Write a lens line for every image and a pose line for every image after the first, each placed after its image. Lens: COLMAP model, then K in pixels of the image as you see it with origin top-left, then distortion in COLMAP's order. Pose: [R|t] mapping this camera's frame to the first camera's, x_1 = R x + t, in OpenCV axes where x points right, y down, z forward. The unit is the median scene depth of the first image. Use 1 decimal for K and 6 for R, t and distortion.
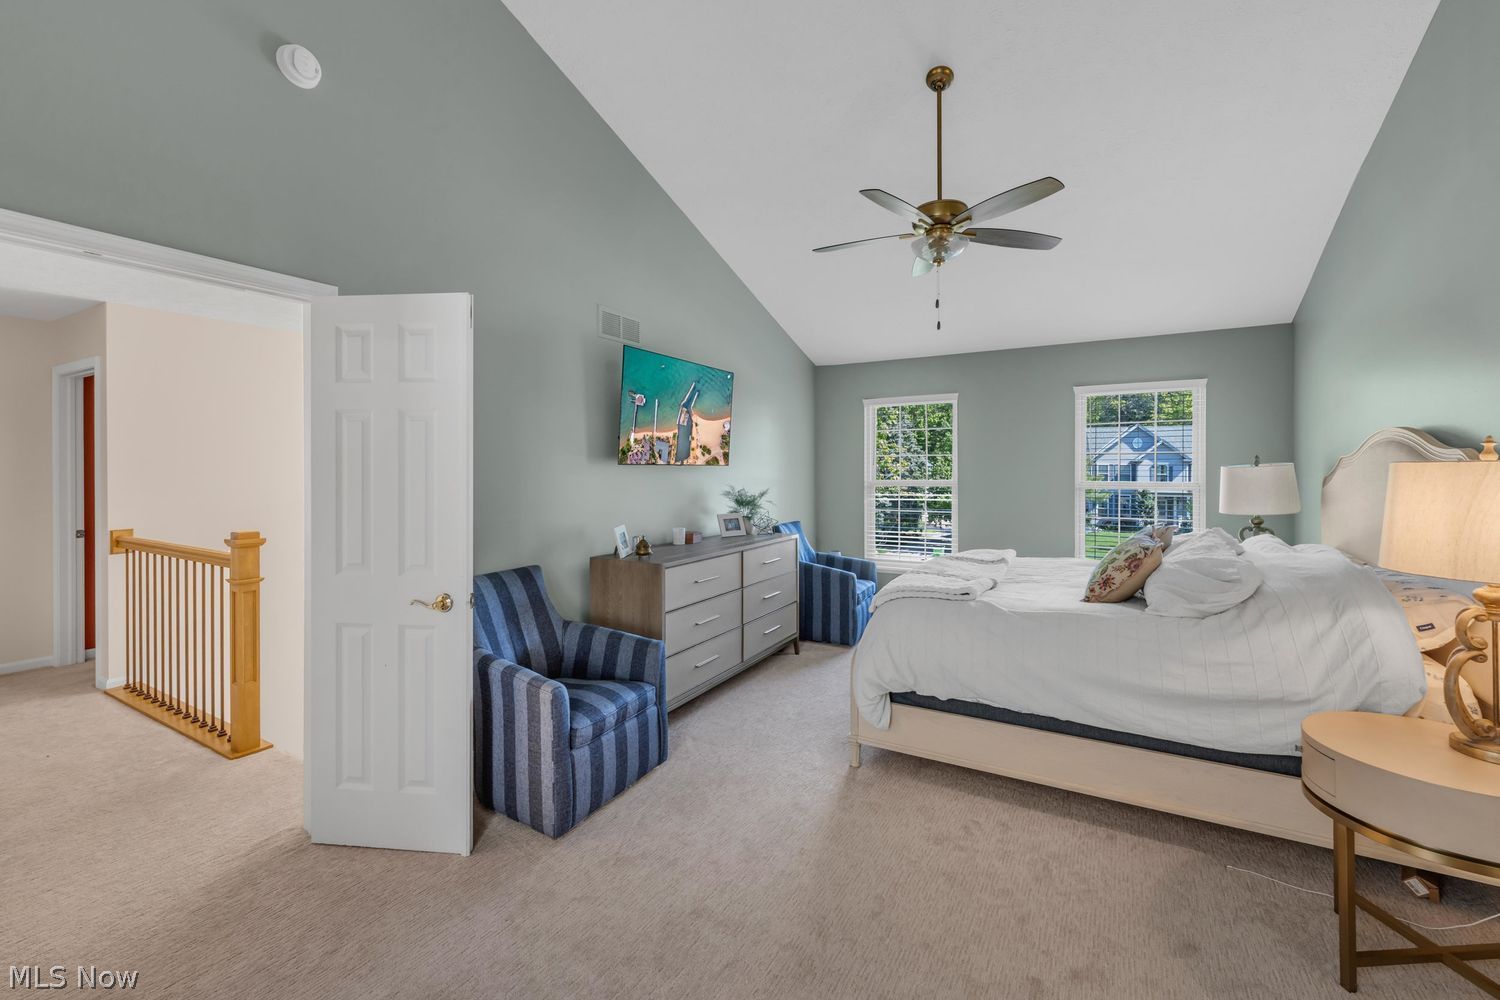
lens RADIAL K [[626.9, 0, 753.2], [0, 626.9, 475.1], [0, 0, 1]] dist [-0.001429, -0.000040]
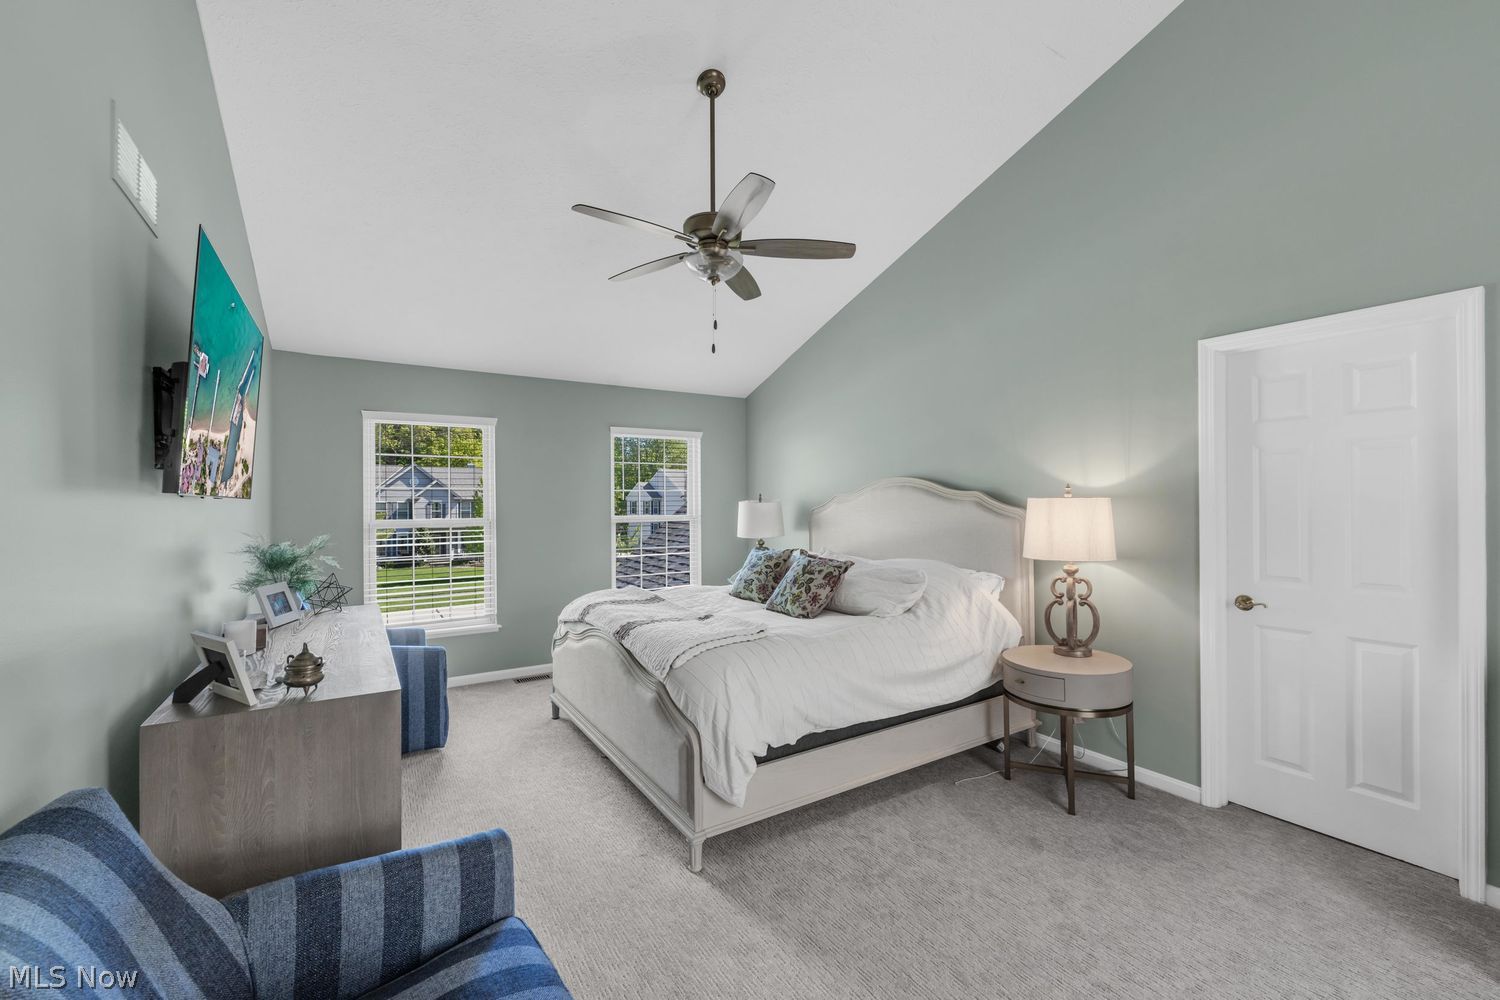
lens RADIAL K [[607.0, 0, 767.3], [0, 607.0, 505.1], [0, 0, 1]] dist [0.001367, -0.000161]
pose [[0.463835, -0.003618, 0.885914, -0.383377], [0.014647, 0.999886, -0.003585, -0.002539], [-0.885801, 0.014639, 0.463835, 0.429208]]
